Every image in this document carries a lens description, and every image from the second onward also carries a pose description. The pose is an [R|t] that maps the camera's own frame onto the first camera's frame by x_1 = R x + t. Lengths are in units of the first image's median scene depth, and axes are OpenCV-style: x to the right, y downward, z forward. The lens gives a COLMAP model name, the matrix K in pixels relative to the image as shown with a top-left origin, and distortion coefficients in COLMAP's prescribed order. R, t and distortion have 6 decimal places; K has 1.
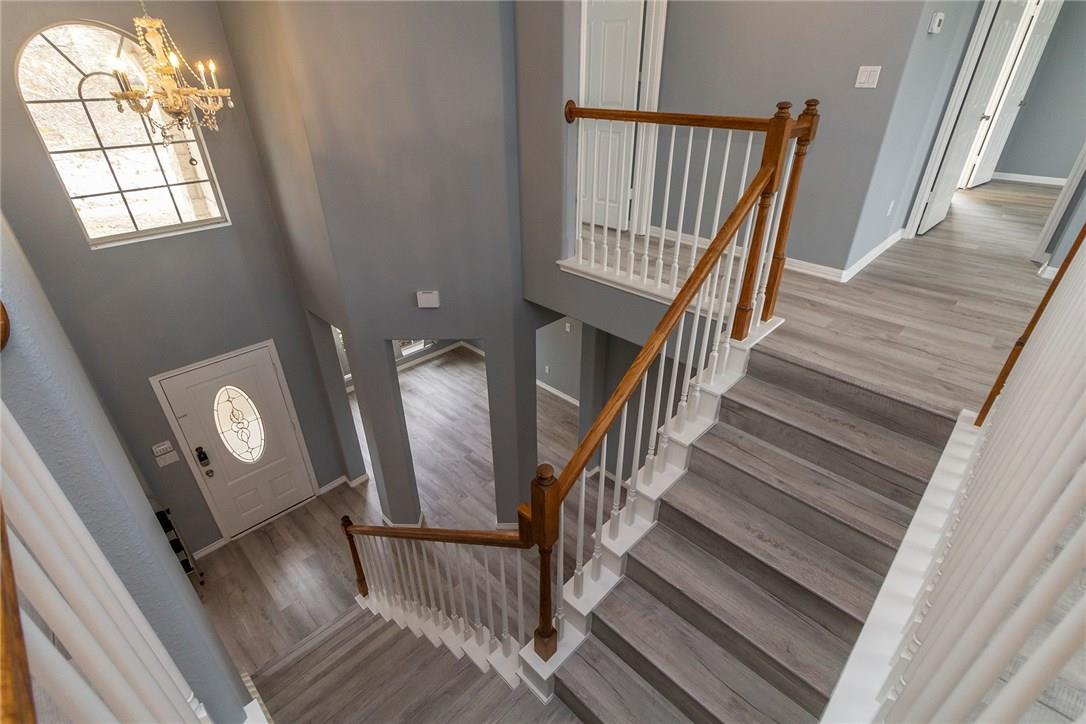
lens RADIAL K [[507.2, 0, 543.5], [0, 507.2, 357.0], [0, 0, 1]] dist [0.011296, 0.000788]
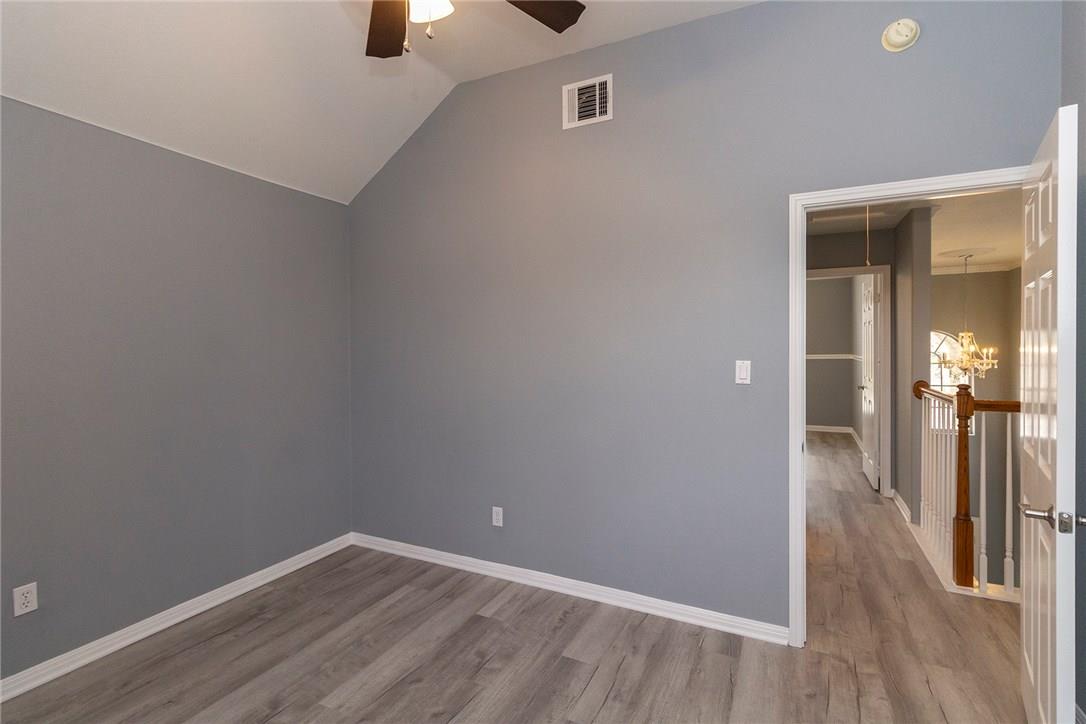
lens RADIAL K [[507.2, 0, 547.5], [0, 507.2, 357.7], [0, 0, 1]] dist [0.011296, 0.000788]
pose [[0.316364, 0.016636, -0.948492, 0.748688], [-0.466835, 0.873129, -0.140396, 0.587336], [0.825820, 0.487205, 0.283993, -1.058151]]
